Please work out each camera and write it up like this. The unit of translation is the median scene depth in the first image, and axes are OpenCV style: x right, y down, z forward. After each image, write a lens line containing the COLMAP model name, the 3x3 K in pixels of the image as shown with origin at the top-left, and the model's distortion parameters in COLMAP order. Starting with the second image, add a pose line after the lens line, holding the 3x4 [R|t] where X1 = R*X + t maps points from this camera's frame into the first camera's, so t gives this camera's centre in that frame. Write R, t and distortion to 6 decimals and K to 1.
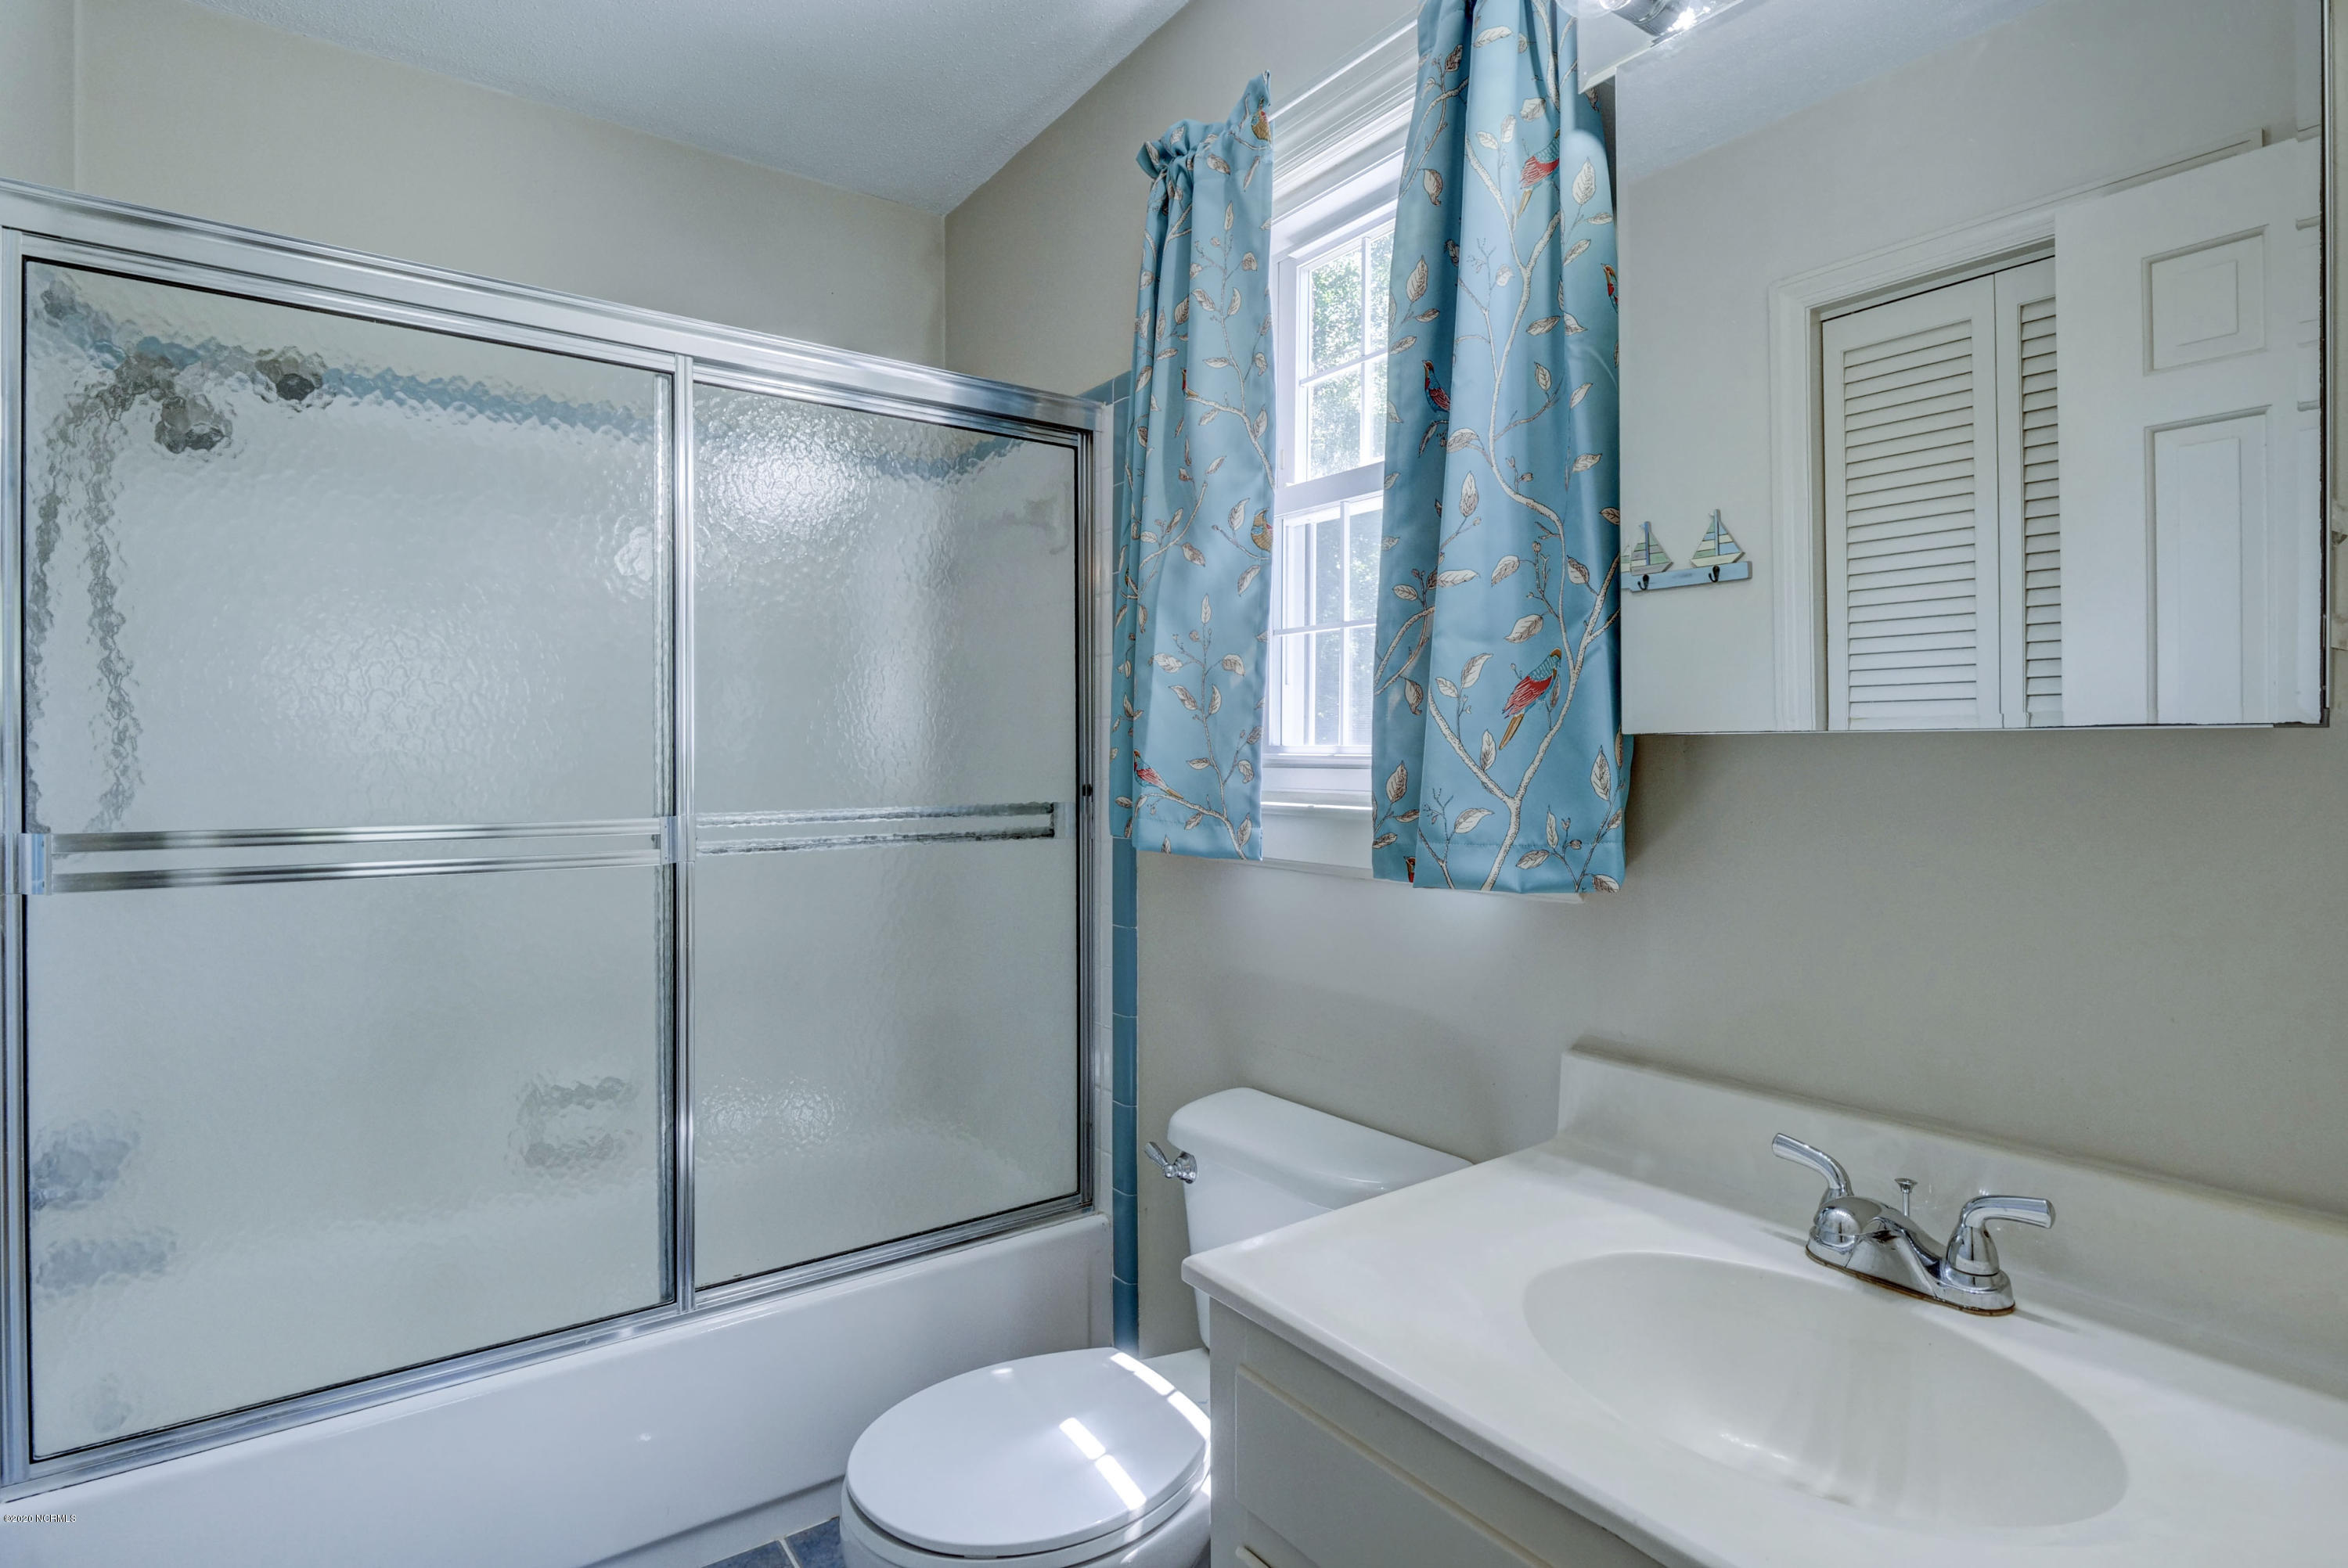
lens RADIAL K [[1200.8, 0, 1176.6], [0, 1200.8, 776.1], [0, 0, 1]] dist [-0.007503, -0.000917]
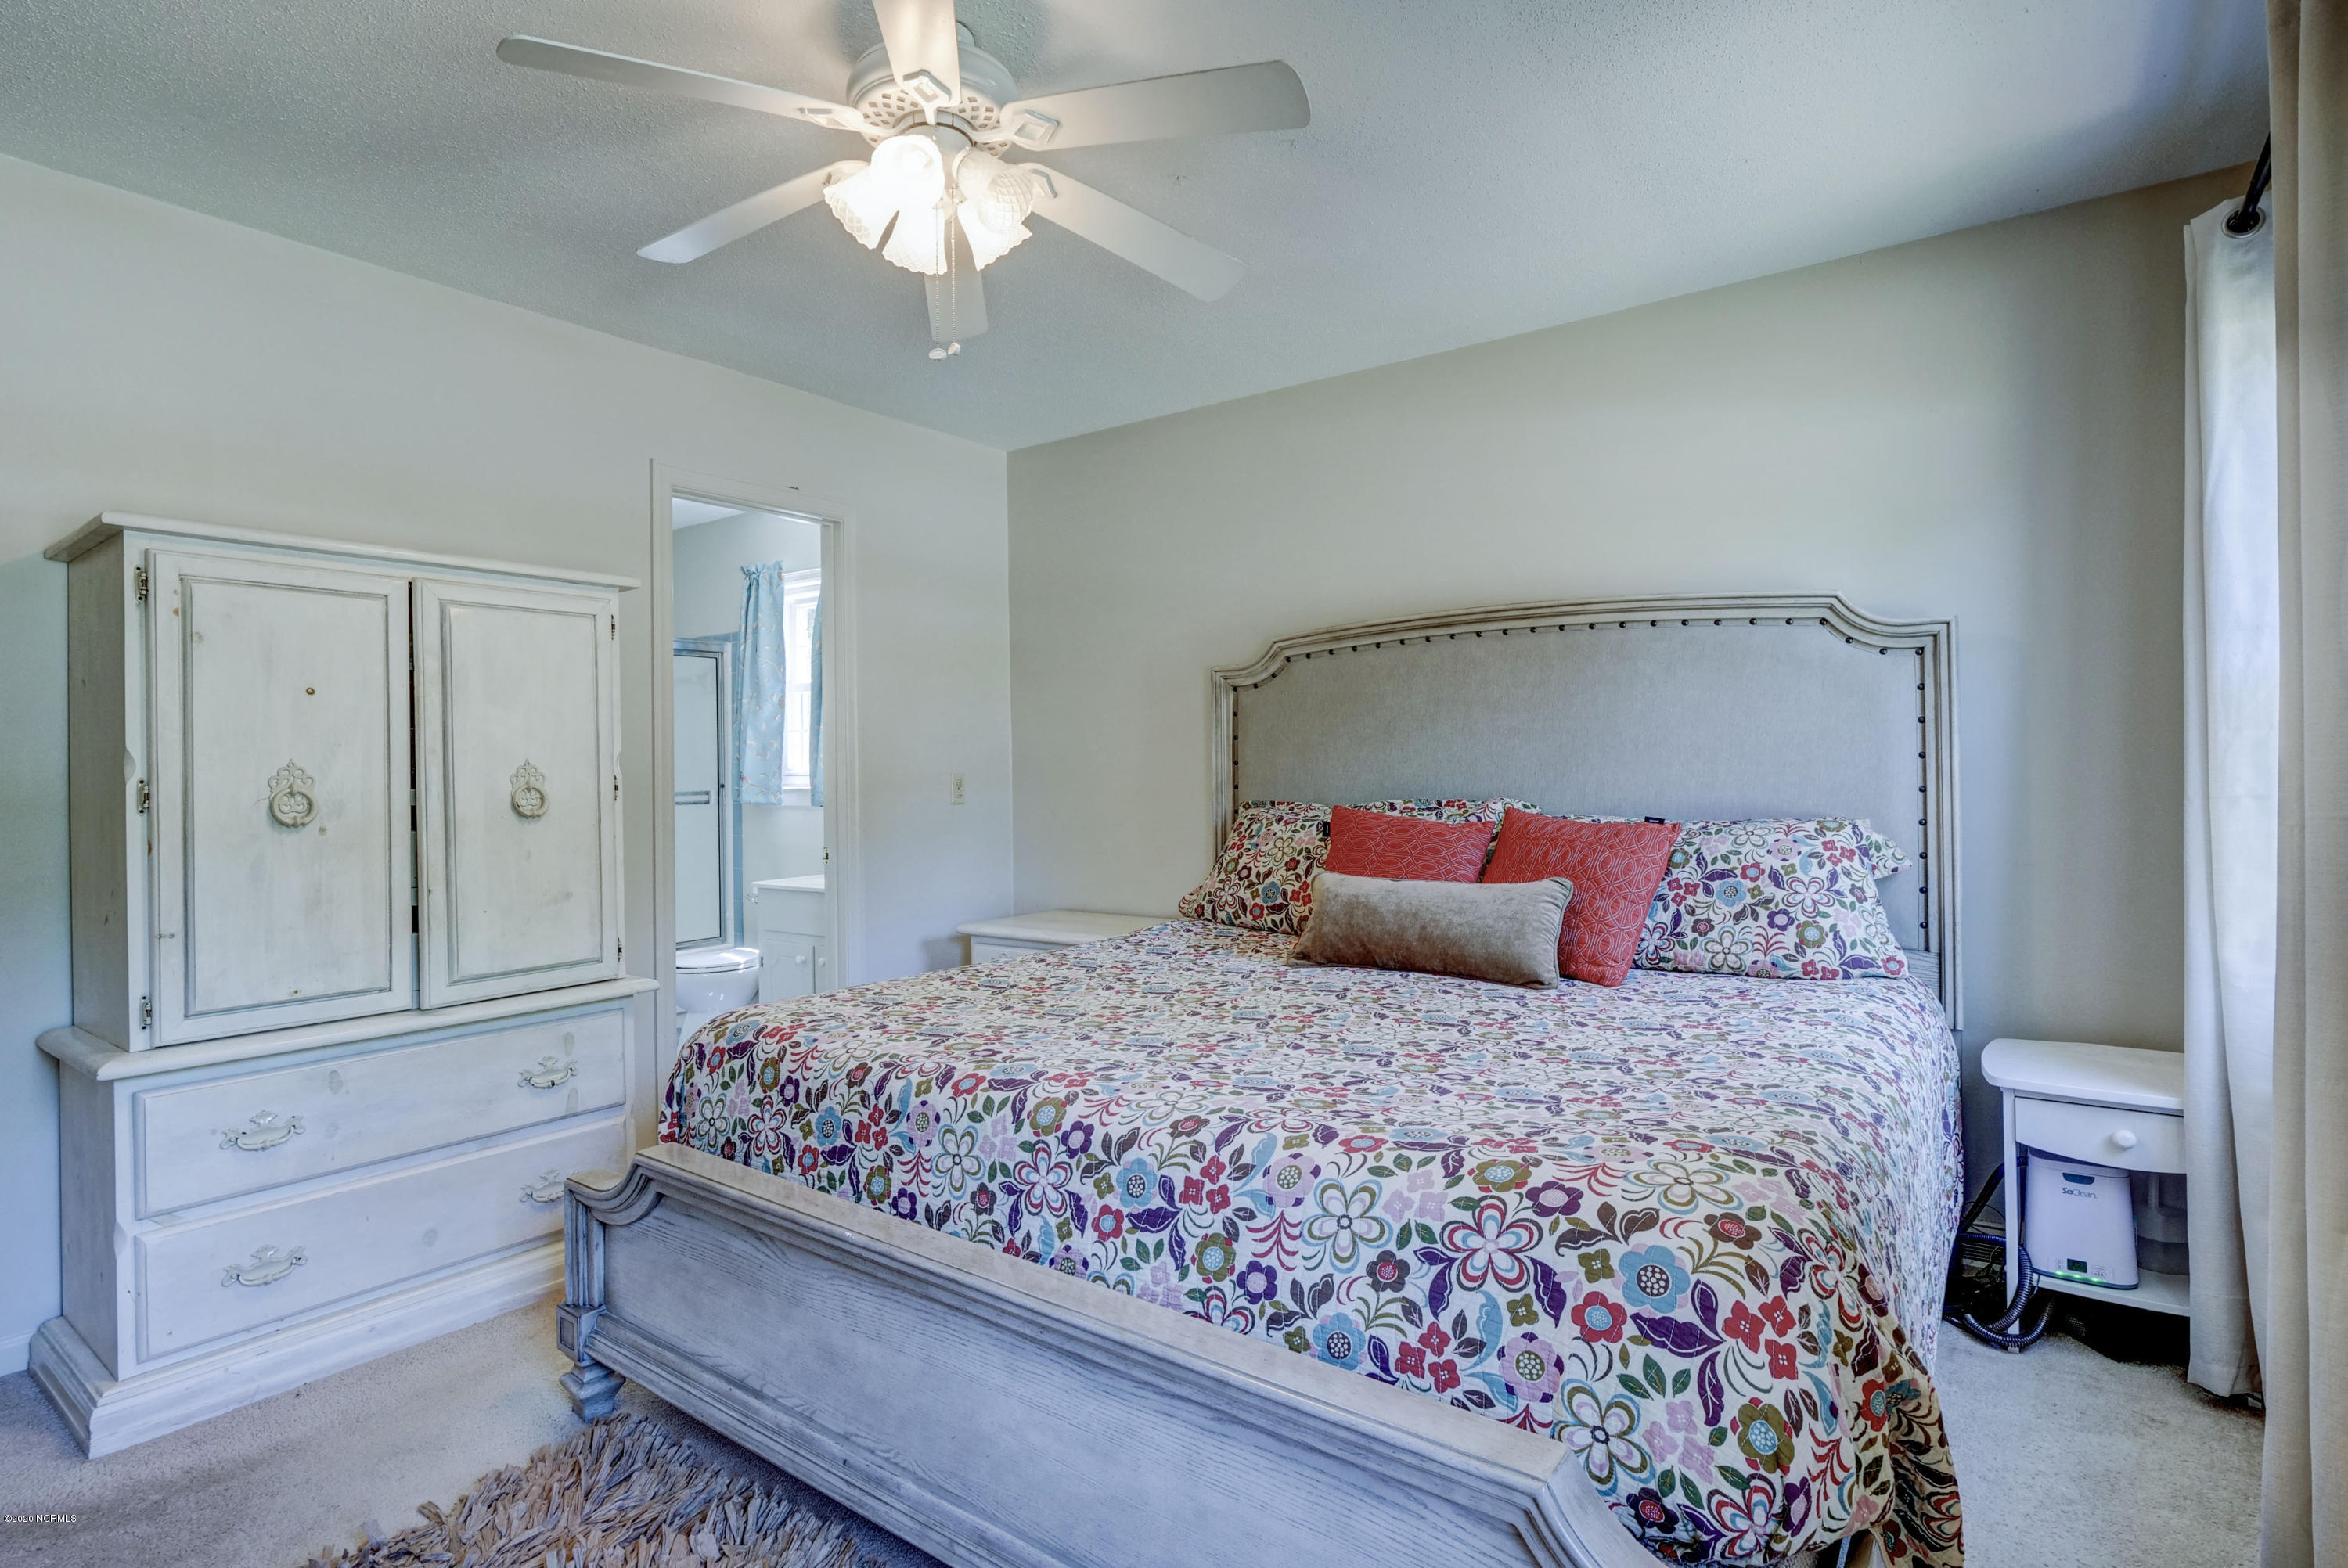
lens RADIAL K [[1200.8, 0, 1167.8], [0, 1200.8, 787.3], [0, 0, 1]] dist [-0.007503, -0.000917]
pose [[0.955798, -0.008822, 0.293892, 0.104206], [0.009897, 0.999949, -0.002171, 0.036730], [-0.293858, 0.004983, 0.955836, -2.173045]]
